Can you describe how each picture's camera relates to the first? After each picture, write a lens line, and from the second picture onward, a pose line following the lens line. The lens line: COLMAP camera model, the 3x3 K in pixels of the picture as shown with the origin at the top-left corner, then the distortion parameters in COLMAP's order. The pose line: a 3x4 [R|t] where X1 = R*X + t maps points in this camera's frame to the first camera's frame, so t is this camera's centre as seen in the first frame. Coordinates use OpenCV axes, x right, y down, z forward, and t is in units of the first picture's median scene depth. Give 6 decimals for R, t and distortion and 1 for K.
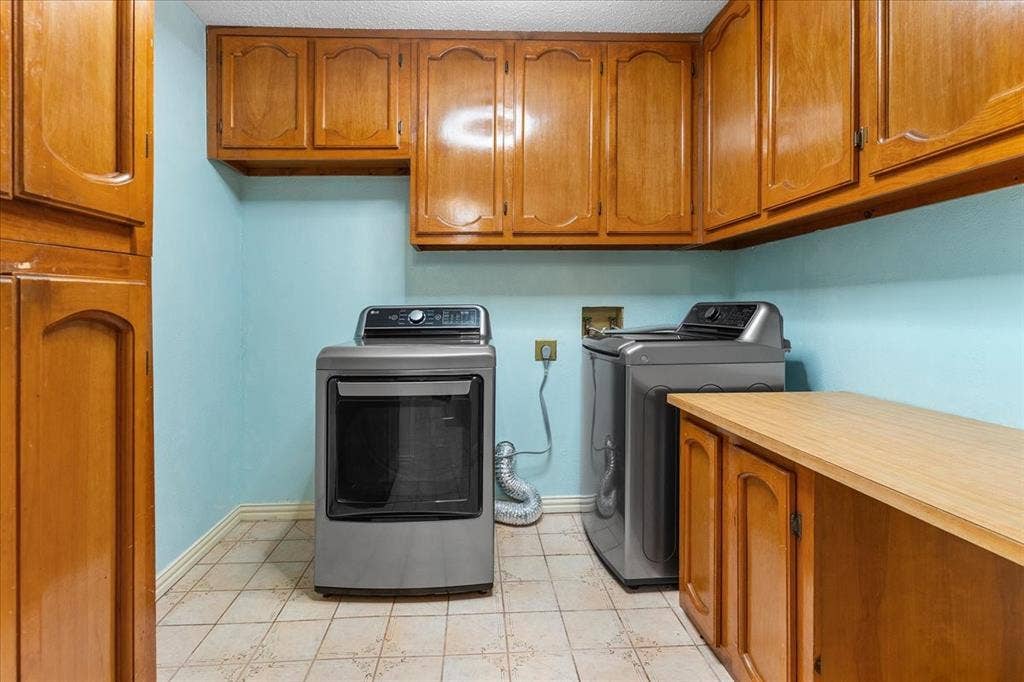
lens RADIAL K [[781.4, 0, 514.5], [0, 781.4, 300.5], [0, 0, 1]] dist [-0.001221, 0.000139]
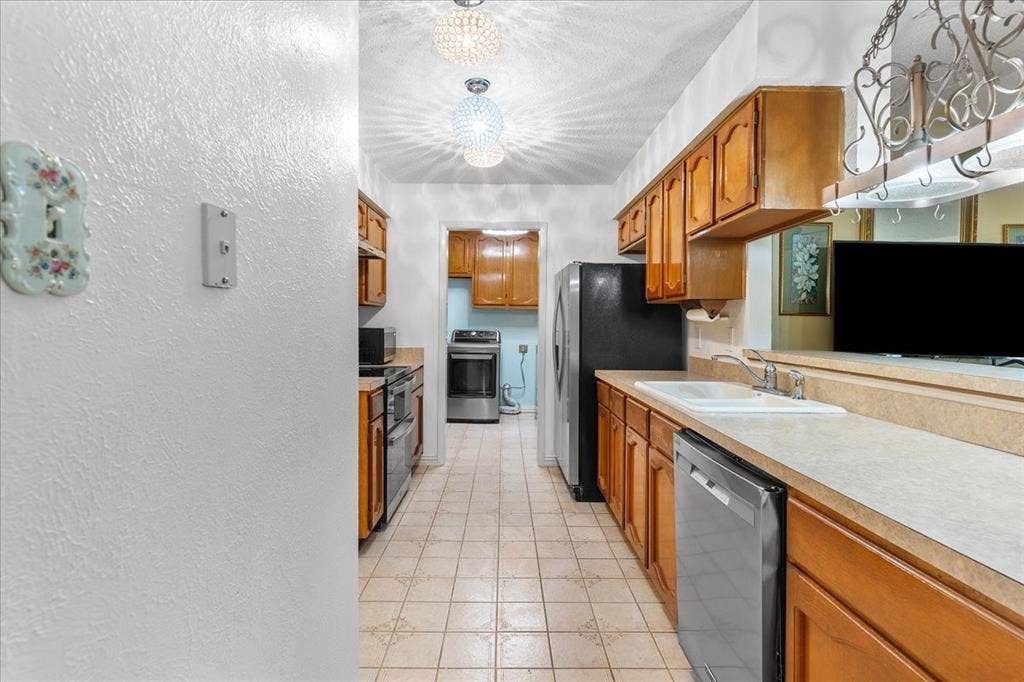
lens RADIAL K [[524.5, 0, 502.3], [0, 524.5, 325.7], [0, 0, 1]] dist [-0.001078, 0.000198]
pose [[0.998781, 0.012291, -0.047812, 0.057495], [-0.012298, 0.999924, 0.000139, -0.009413], [0.047810, 0.000449, 0.998856, -0.768769]]
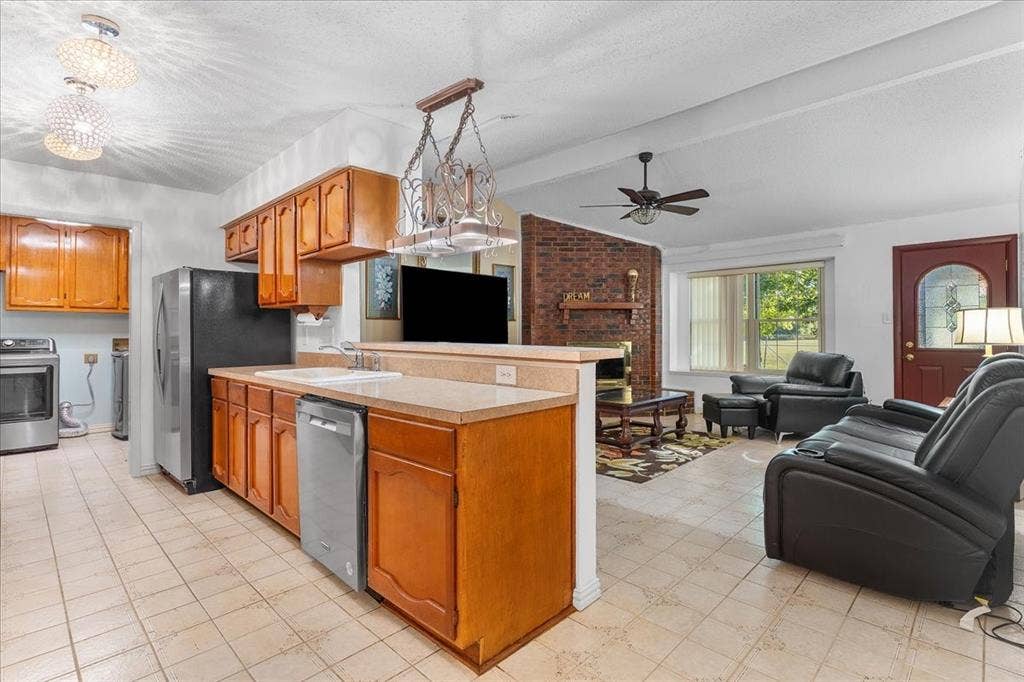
lens RADIAL K [[491.8, 0, 513.4], [0, 491.8, 330.4], [0, 0, 1]] dist [-0.001499, 0.000428]
pose [[0.747443, 0.001006, 0.664325, 0.012066], [0.003349, 0.999980, -0.005282, -0.002135], [-0.664318, 0.006173, 0.747425, -0.872216]]
